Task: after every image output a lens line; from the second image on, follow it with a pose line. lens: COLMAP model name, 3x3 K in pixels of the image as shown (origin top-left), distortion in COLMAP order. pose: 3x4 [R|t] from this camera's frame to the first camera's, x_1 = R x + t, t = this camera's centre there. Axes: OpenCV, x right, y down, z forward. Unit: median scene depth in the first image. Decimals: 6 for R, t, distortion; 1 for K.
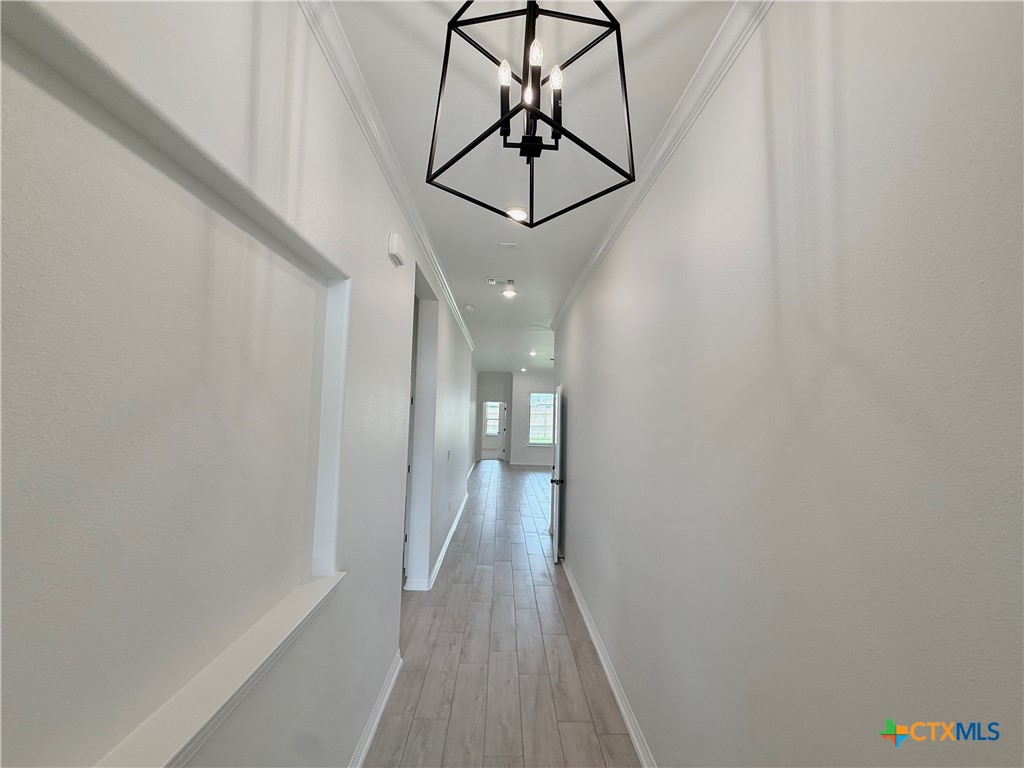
lens RADIAL K [[408.4, 0, 513.6], [0, 408.4, 383.8], [0, 0, 1]] dist [-0.002679, -0.000654]
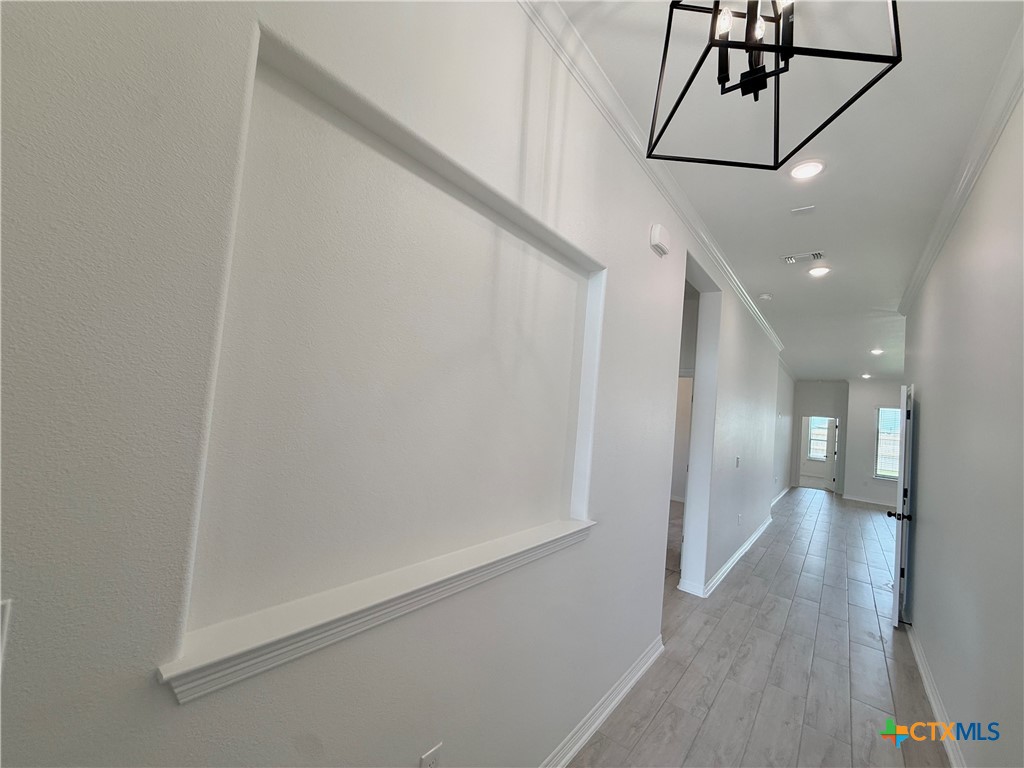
lens RADIAL K [[408.4, 0, 512.4], [0, 408.4, 385.0], [0, 0, 1]] dist [-0.002679, -0.000654]
pose [[0.756434, 0.007121, -0.654032, 0.088009], [-0.026314, 0.999463, -0.019552, 0.056821], [0.653541, 0.032000, 0.756214, -0.020812]]
